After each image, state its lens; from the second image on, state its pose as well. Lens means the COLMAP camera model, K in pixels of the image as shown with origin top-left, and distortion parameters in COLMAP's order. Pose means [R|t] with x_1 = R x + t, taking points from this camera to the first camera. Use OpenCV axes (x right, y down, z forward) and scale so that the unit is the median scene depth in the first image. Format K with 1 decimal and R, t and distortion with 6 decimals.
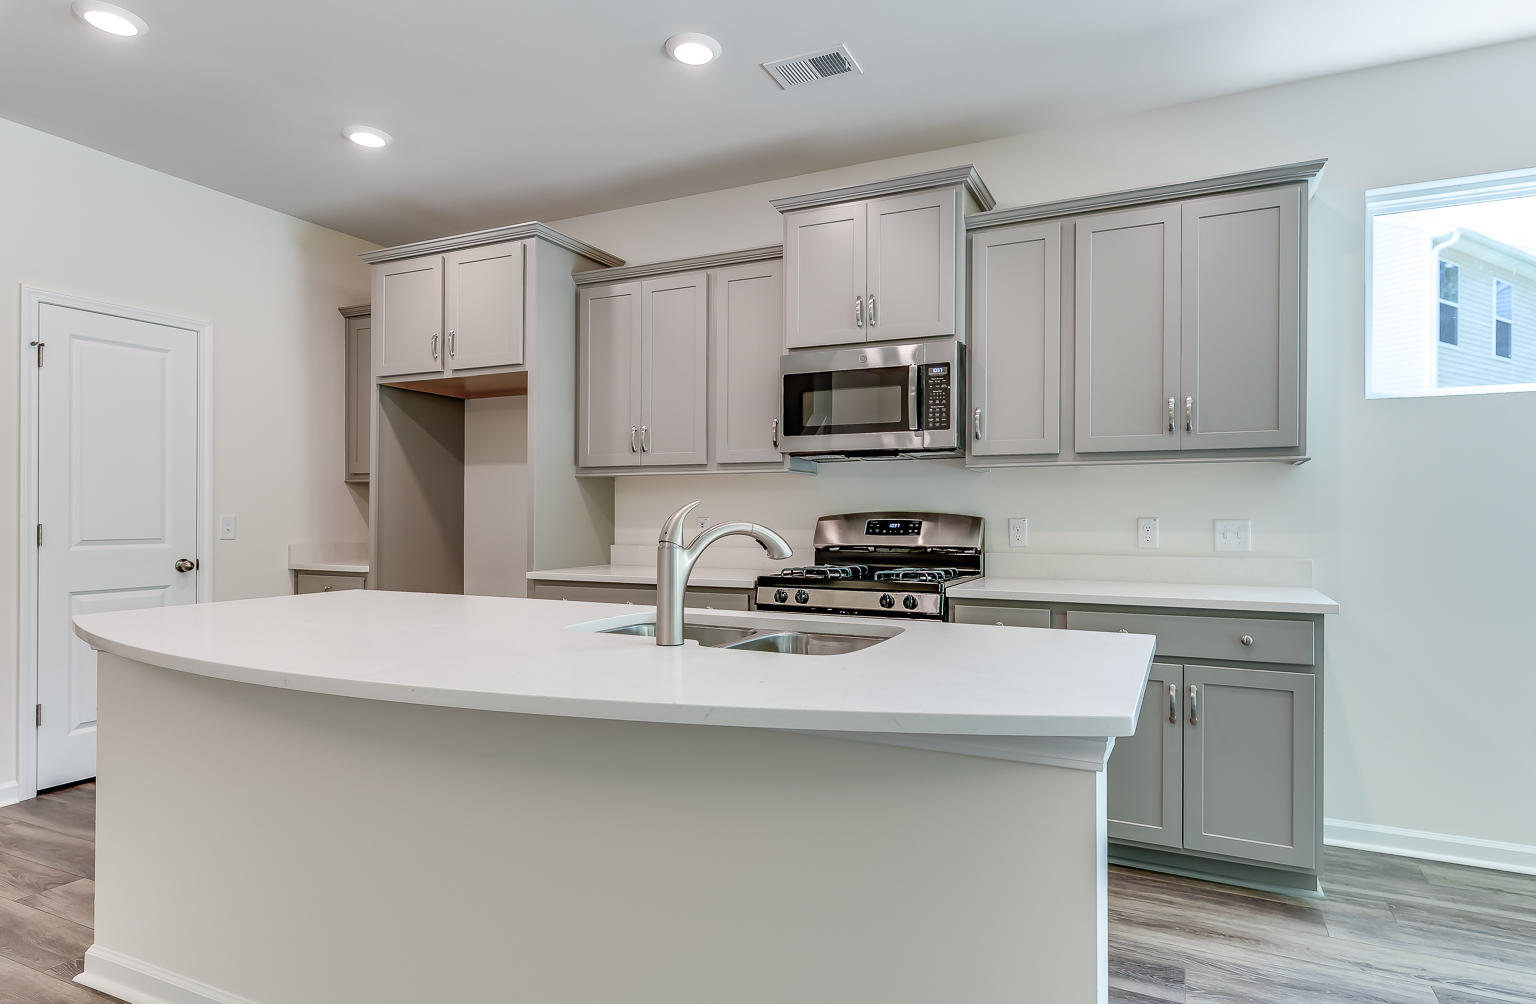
lens RADIAL K [[838.5, 0, 808.3], [0, 838.5, 522.2], [0, 0, 1]] dist [0.015462, -0.000966]
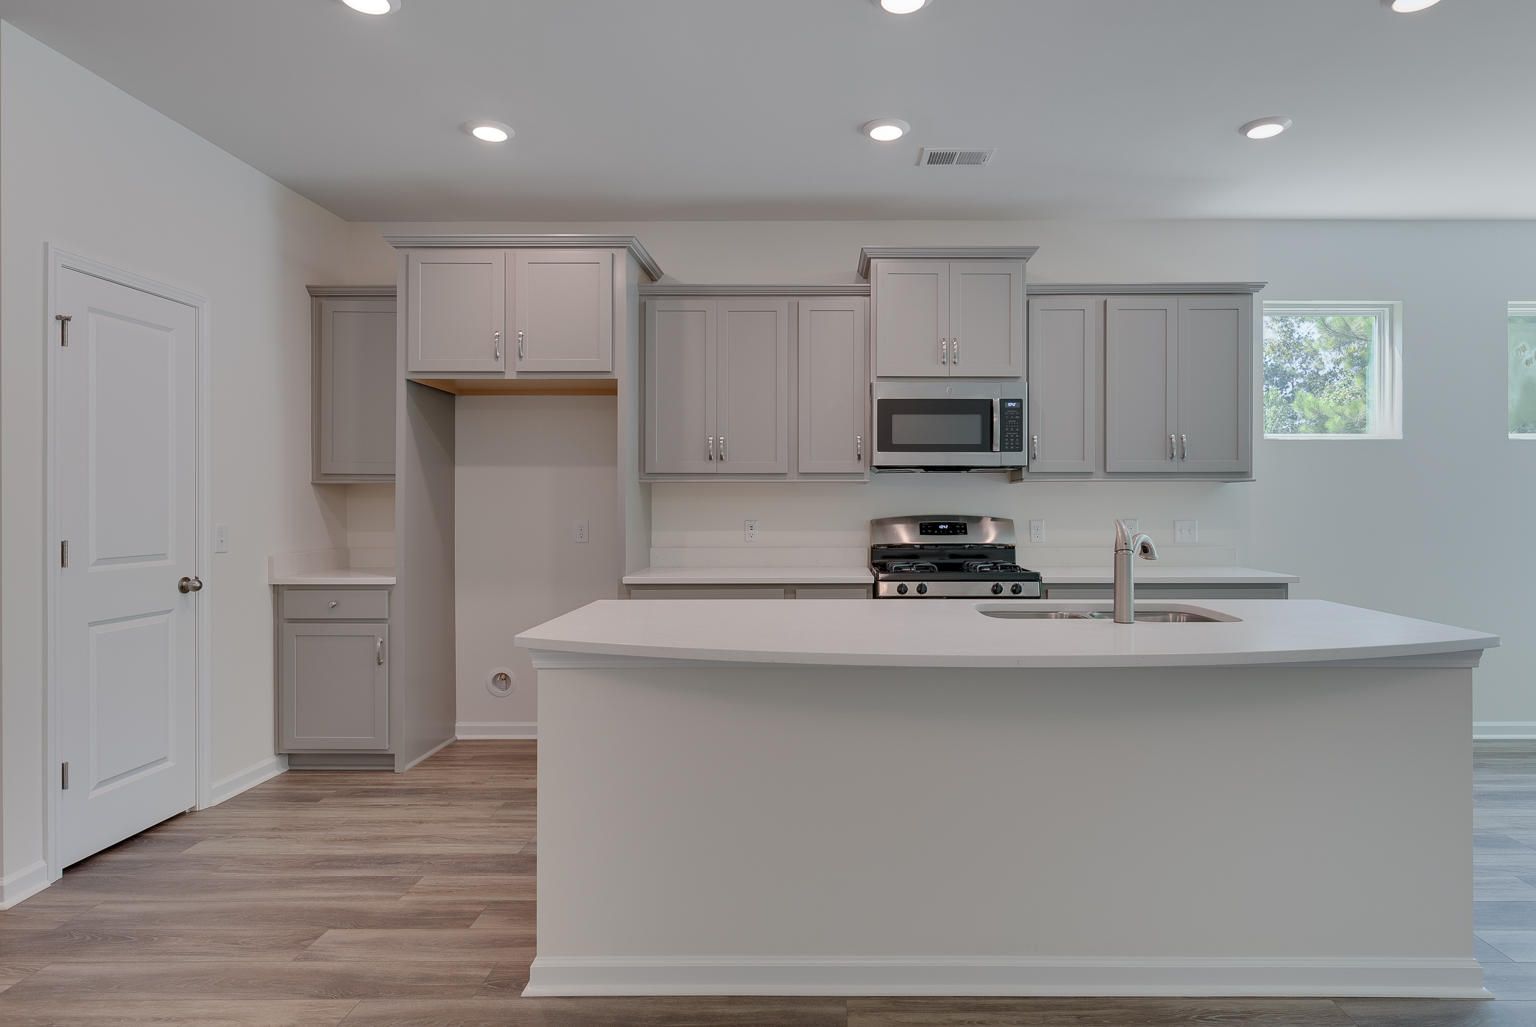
lens RADIAL K [[839.5, 0, 838.3], [0, 839.5, 520.3], [0, 0, 1]] dist [0.002859, 0.002643]
pose [[0.909291, -0.010730, 0.416023, -0.562727], [0.006376, 0.999909, 0.011854, -0.021685], [-0.416112, -0.008126, 0.909277, -0.036658]]
